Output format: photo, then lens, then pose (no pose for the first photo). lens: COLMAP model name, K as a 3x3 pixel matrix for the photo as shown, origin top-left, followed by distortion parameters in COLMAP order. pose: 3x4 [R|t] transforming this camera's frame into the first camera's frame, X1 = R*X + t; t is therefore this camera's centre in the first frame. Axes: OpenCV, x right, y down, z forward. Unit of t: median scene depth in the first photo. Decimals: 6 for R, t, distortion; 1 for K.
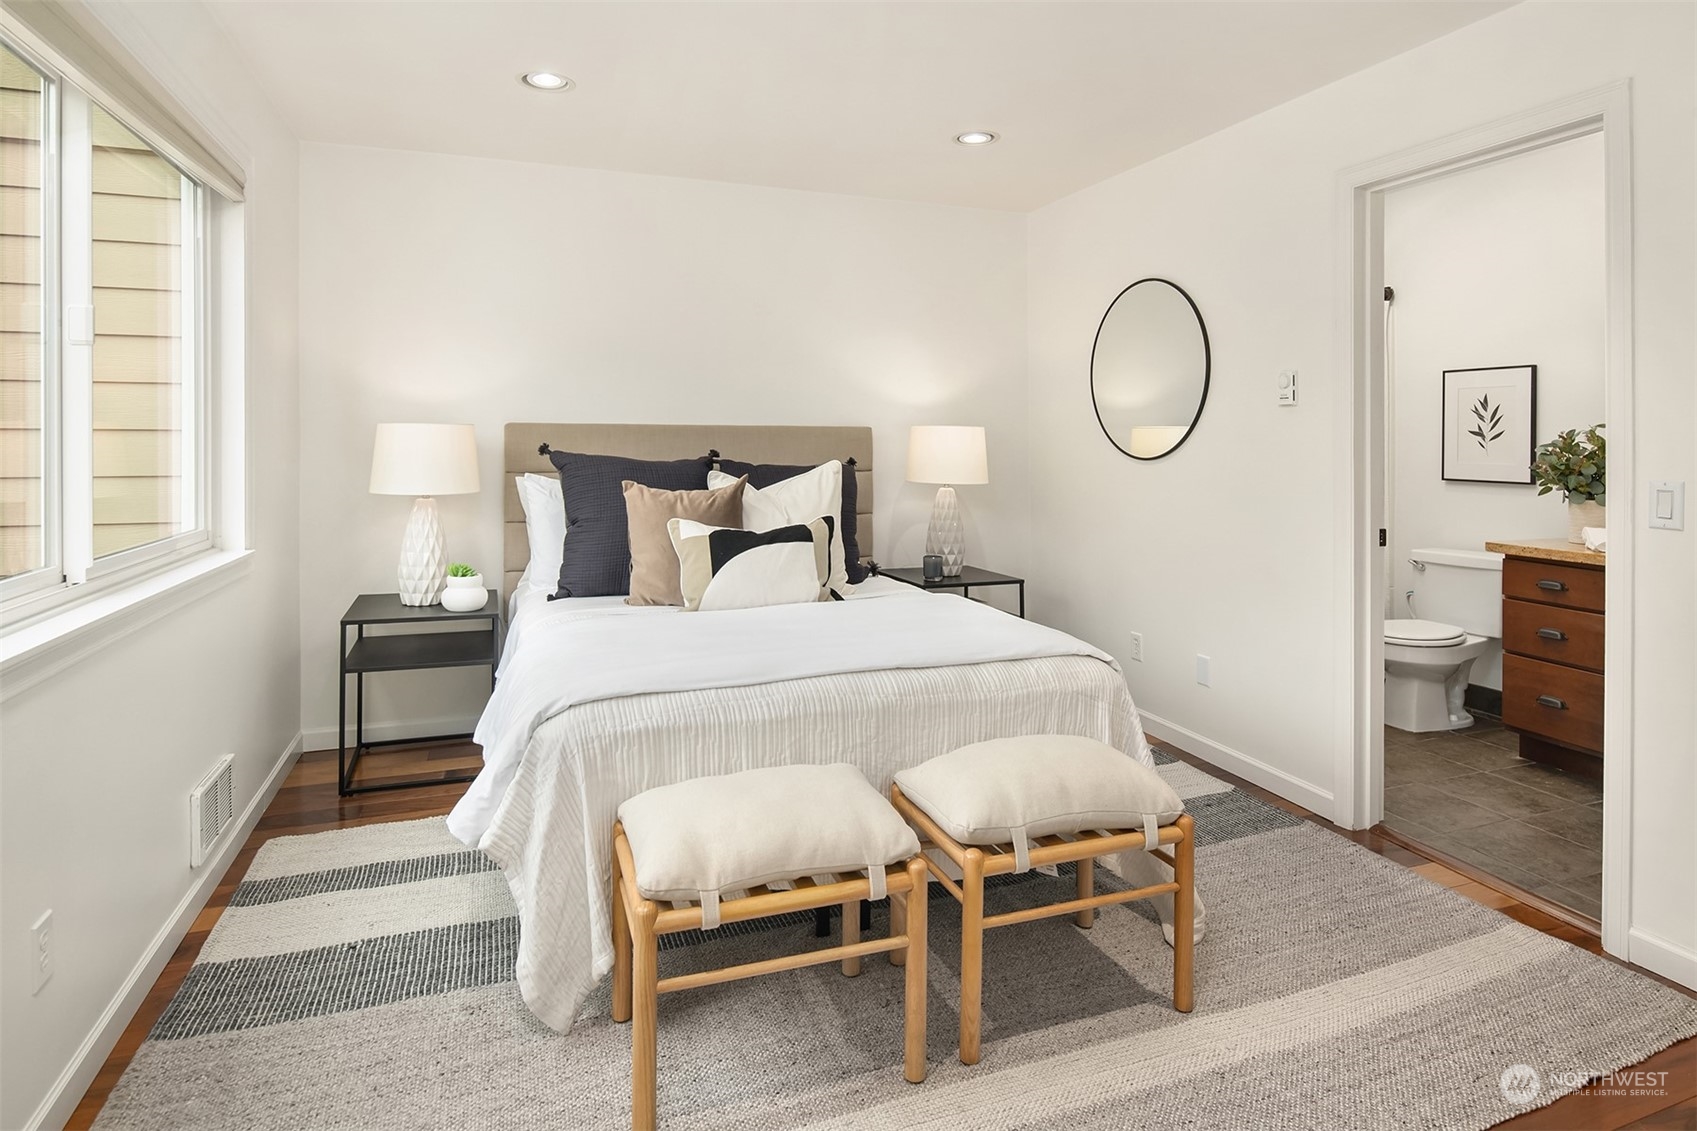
lens RADIAL K [[915.4, 0, 865.4], [0, 915.4, 438.8], [0, 0, 1]] dist [-0.002384, -0.000932]
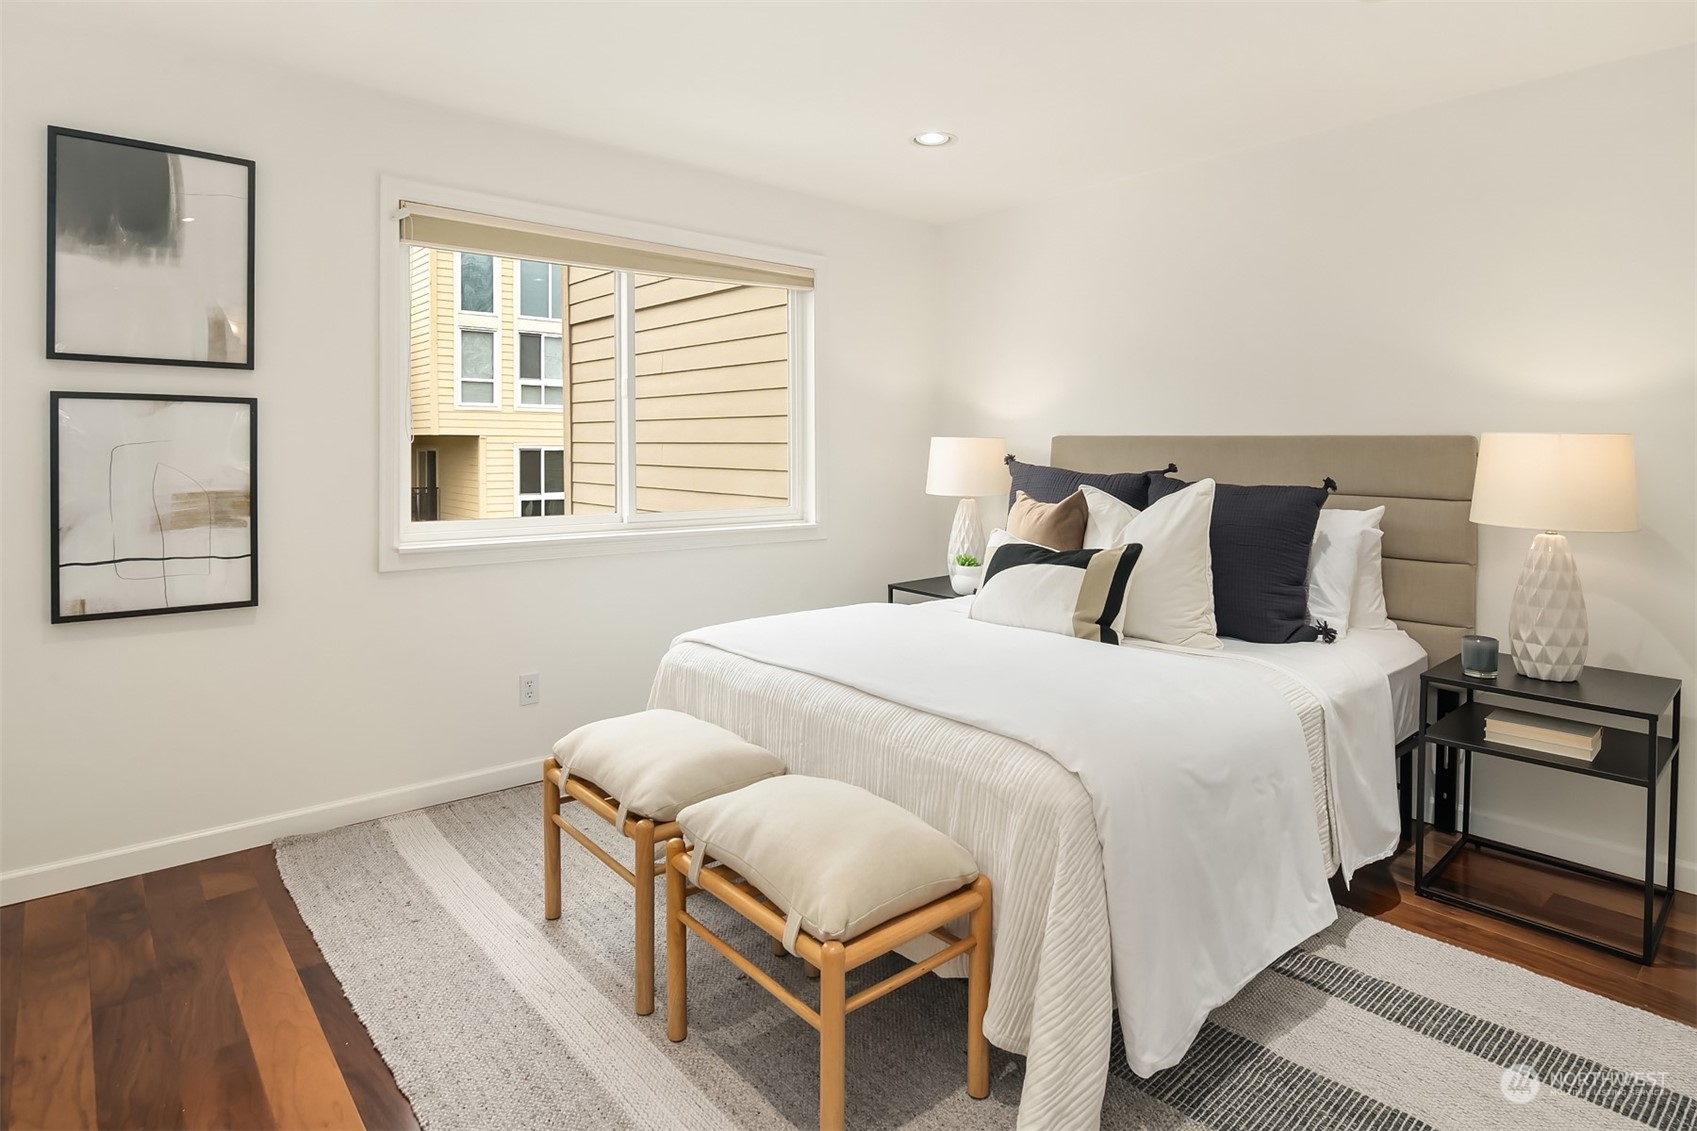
lens RADIAL K [[937.9, 0, 842.2], [0, 937.9, 452.5], [0, 0, 1]] dist [-0.005571, -0.001649]
pose [[0.334202, 0.006150, -0.942481, 0.650181], [-0.004818, 0.999977, 0.004817, -0.000985], [0.942489, 0.002930, 0.334224, 0.445481]]
